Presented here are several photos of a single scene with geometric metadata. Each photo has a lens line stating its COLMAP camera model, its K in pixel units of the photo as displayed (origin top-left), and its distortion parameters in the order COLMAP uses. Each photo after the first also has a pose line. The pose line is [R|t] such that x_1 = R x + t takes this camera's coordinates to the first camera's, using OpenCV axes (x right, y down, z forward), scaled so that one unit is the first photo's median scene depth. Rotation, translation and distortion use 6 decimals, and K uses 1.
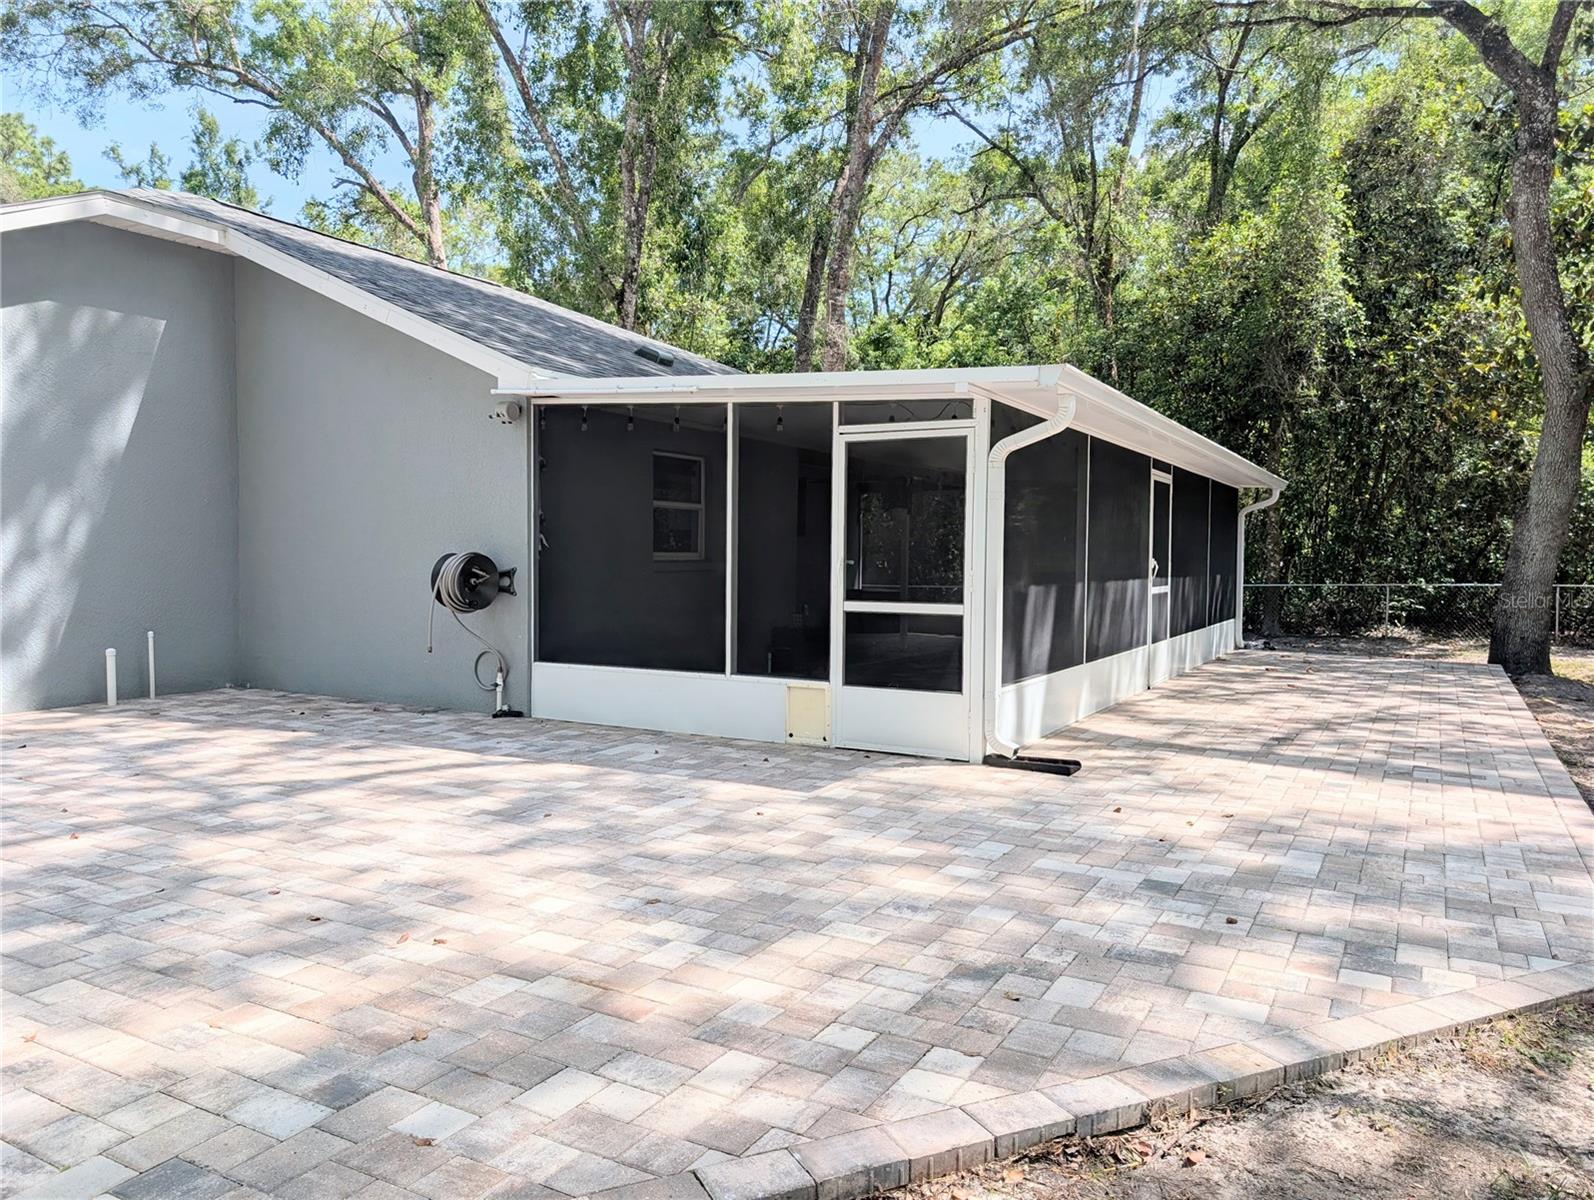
lens RADIAL K [[1143.4, 0, 797.0], [0, 1143.4, 600.0], [0, 0, 1]] dist [0.009121, -0.003537]
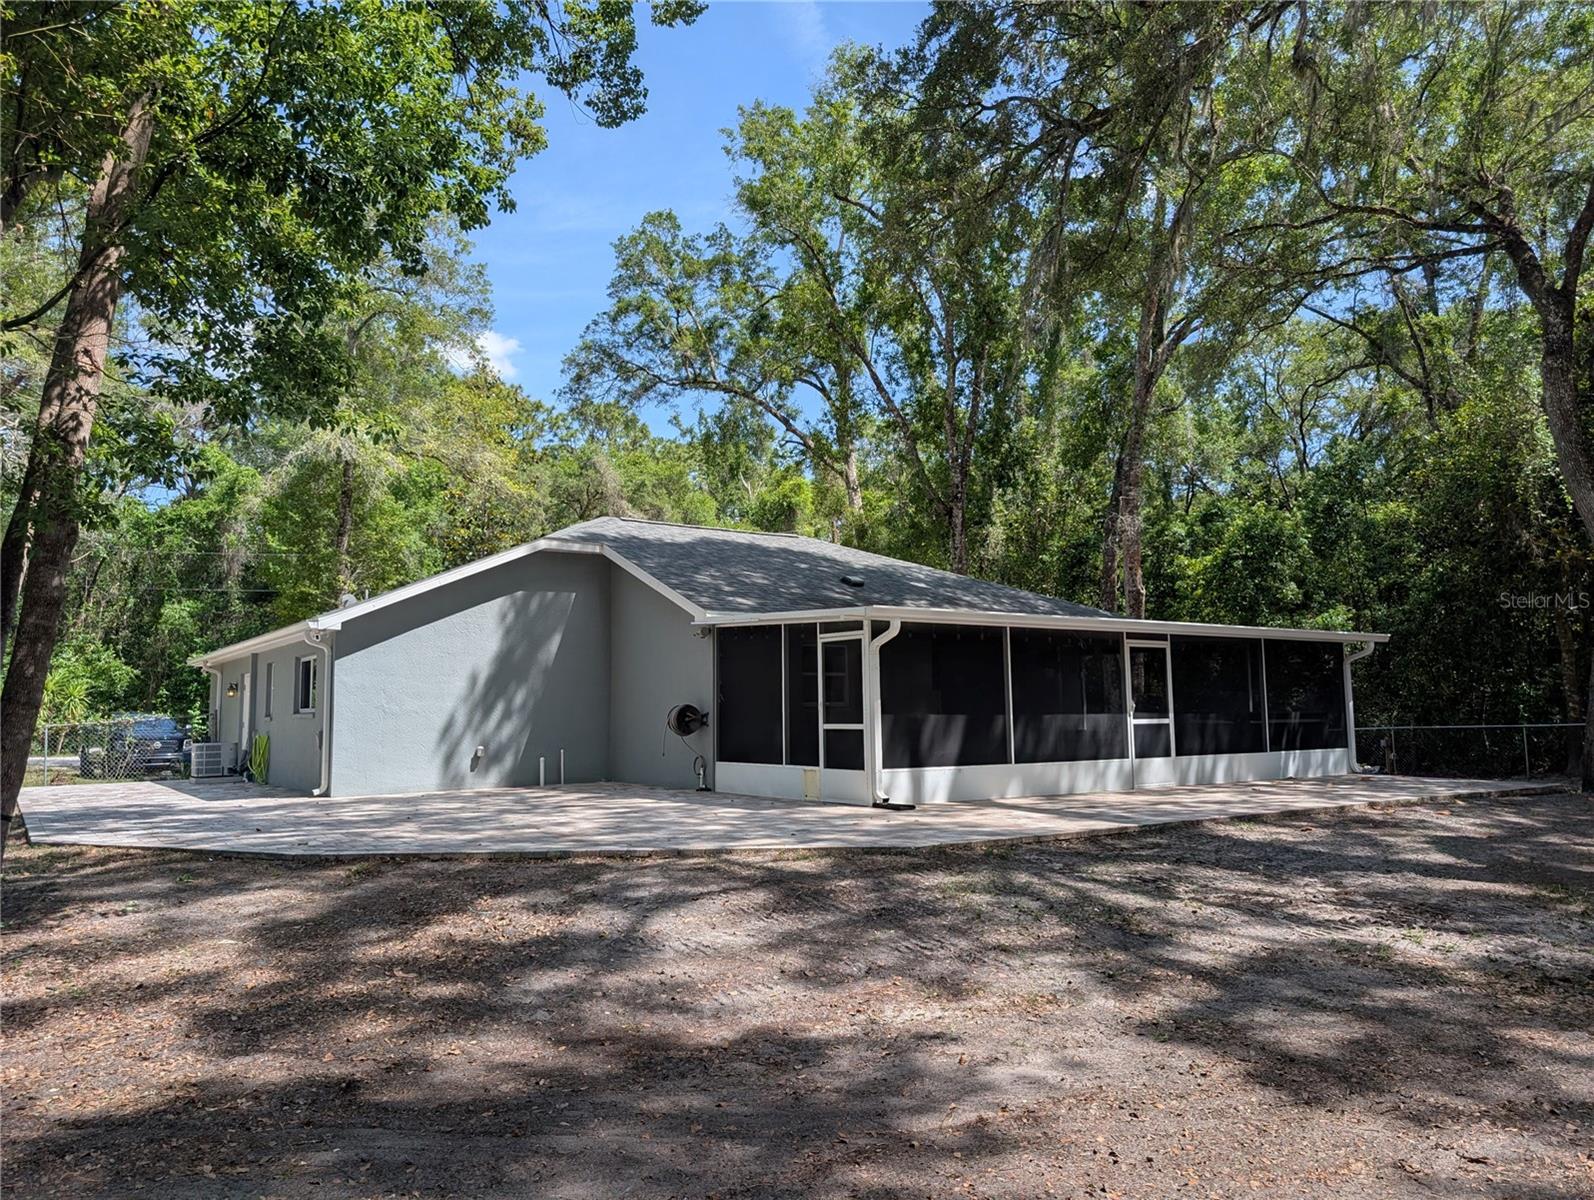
lens RADIAL K [[1075.3, 0, 797.0], [0, 1075.3, 600.0], [0, 0, 1]] dist [0.004344, -0.001216]
pose [[0.905344, -0.065907, -0.419533, 0.656594], [0.004421, 0.989294, -0.145872, 0.049516], [0.424655, 0.130209, 0.895943, -0.575293]]
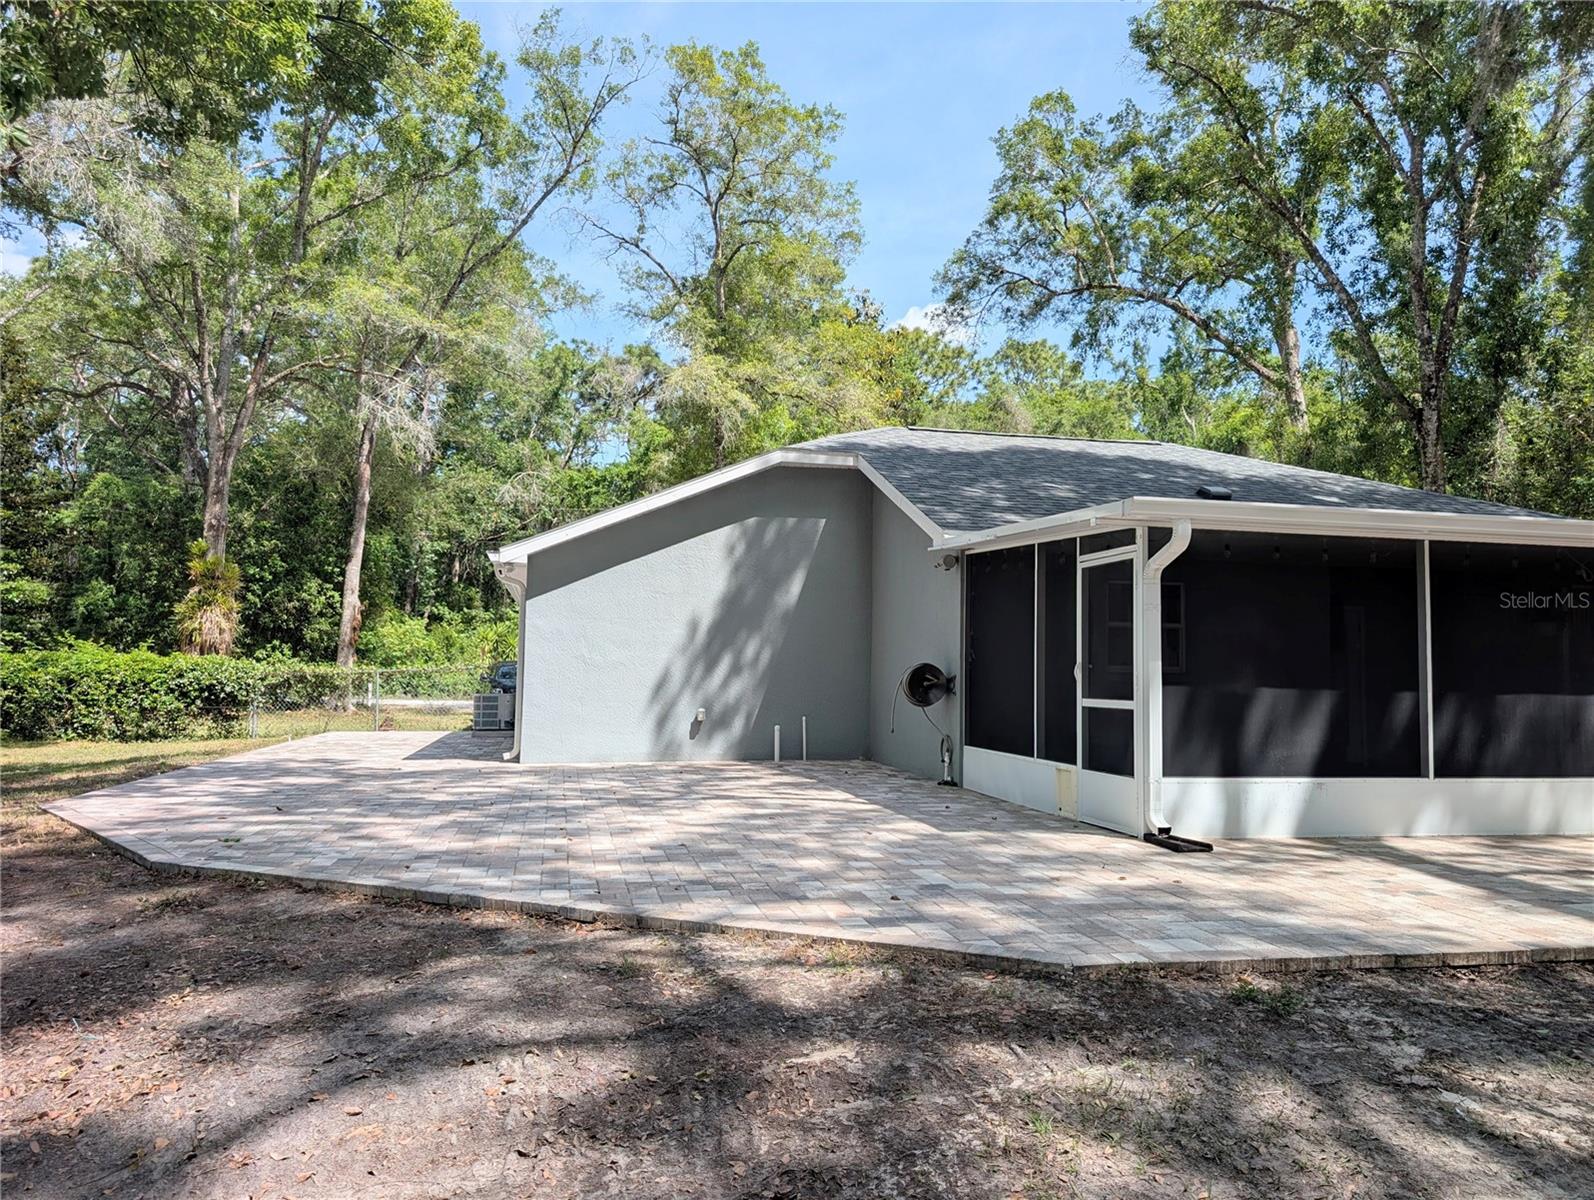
lens RADIAL K [[1111.3, 0, 797.0], [0, 1111.3, 600.0], [0, 0, 1]] dist [0.006982, -0.020596]
pose [[0.669868, -0.049054, -0.740858, 0.607191], [-0.038963, 0.994118, -0.101051, 0.024053], [0.741457, 0.096557, 0.664017, -0.021447]]
